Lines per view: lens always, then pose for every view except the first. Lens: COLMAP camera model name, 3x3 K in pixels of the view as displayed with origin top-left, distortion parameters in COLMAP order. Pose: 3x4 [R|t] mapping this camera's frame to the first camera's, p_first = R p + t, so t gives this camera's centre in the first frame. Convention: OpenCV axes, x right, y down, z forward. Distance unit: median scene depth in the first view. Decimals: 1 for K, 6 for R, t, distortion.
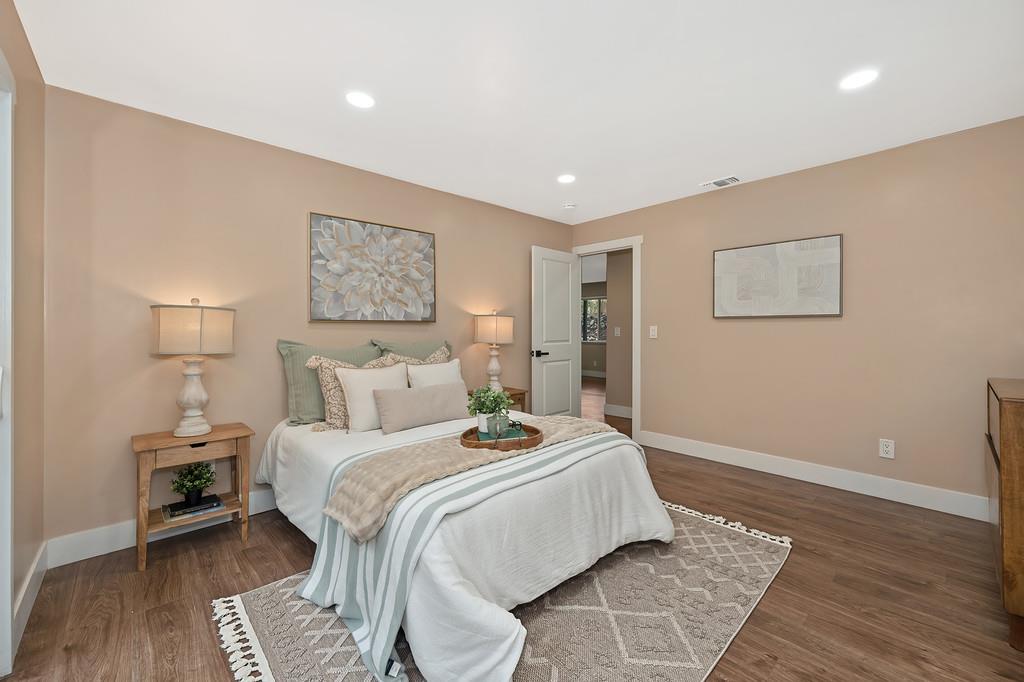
lens RADIAL K [[408.1, 0, 513.9], [0, 408.1, 331.9], [0, 0, 1]] dist [-0.002564, 0.000137]
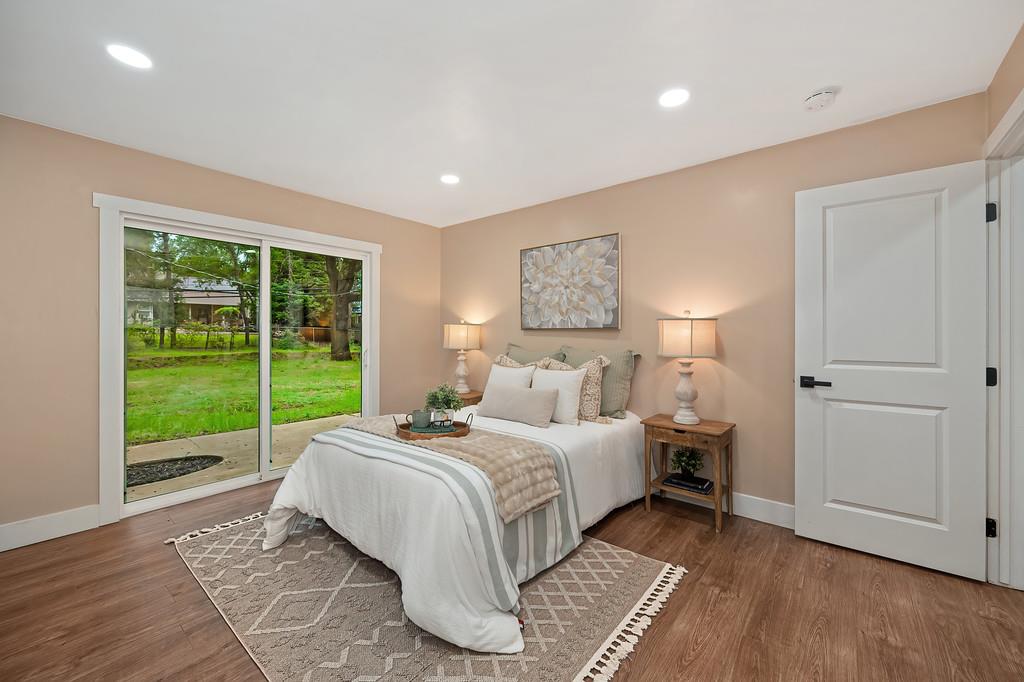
lens RADIAL K [[408.1, 0, 509.8], [0, 408.1, 334.1], [0, 0, 1]] dist [-0.002564, 0.000137]
pose [[0.120417, -0.000746, -0.992723, 0.748771], [-0.011719, 0.999929, -0.002173, -0.008041], [0.992654, 0.011895, 0.120400, 0.706921]]
